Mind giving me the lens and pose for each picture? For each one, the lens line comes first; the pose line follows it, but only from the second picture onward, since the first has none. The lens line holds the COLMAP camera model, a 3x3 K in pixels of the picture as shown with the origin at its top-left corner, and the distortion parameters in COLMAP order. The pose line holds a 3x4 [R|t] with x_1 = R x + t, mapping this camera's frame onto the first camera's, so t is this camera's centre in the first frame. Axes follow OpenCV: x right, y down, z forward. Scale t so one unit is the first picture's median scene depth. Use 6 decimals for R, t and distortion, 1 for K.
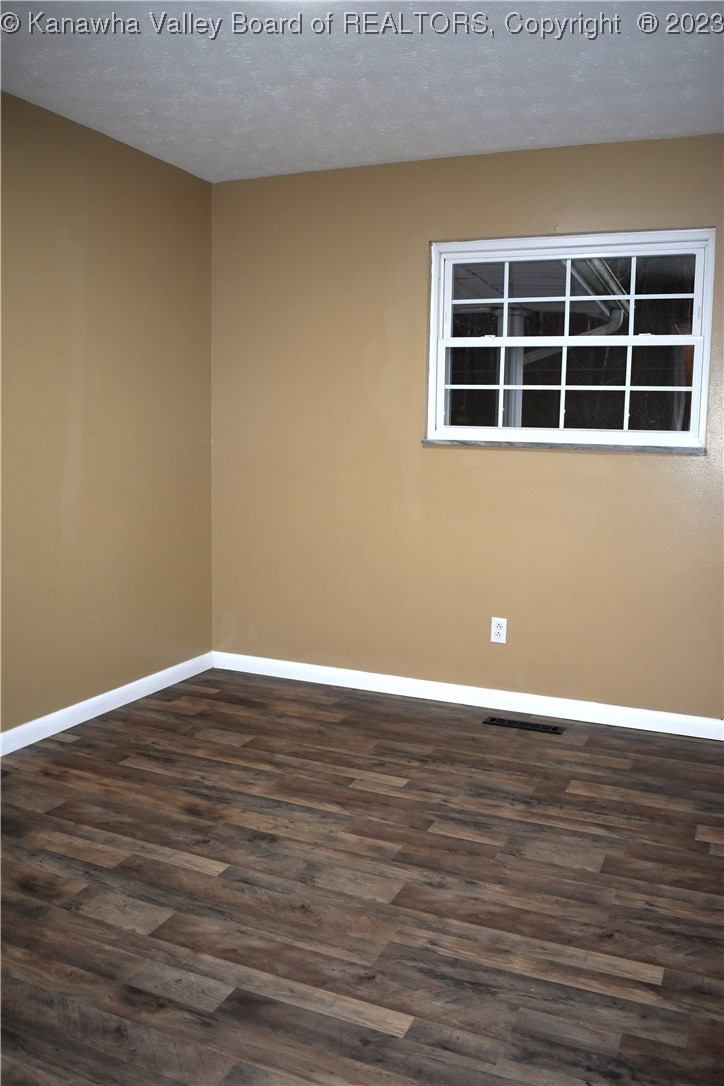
lens RADIAL K [[882.1, 0, 362.0], [0, 882.1, 543.0], [0, 0, 1]] dist [-0.085141, 0.000575]
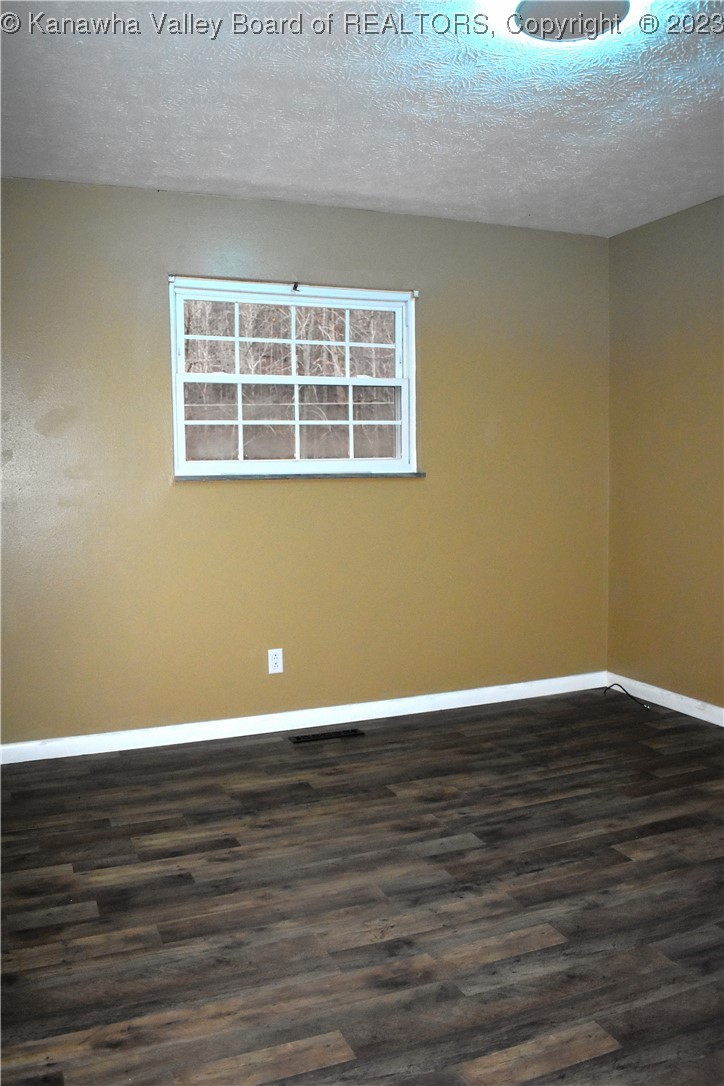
lens RADIAL K [[873.6, 0, 361.5], [0, 873.6, 471.5], [0, 0, 1]] dist [-0.082072, -0.006449]
pose [[0.700065, -0.035277, 0.713207, -0.476266], [0.118987, 0.990578, -0.067798, -0.036449], [-0.704096, 0.132325, 0.697667, 0.207679]]
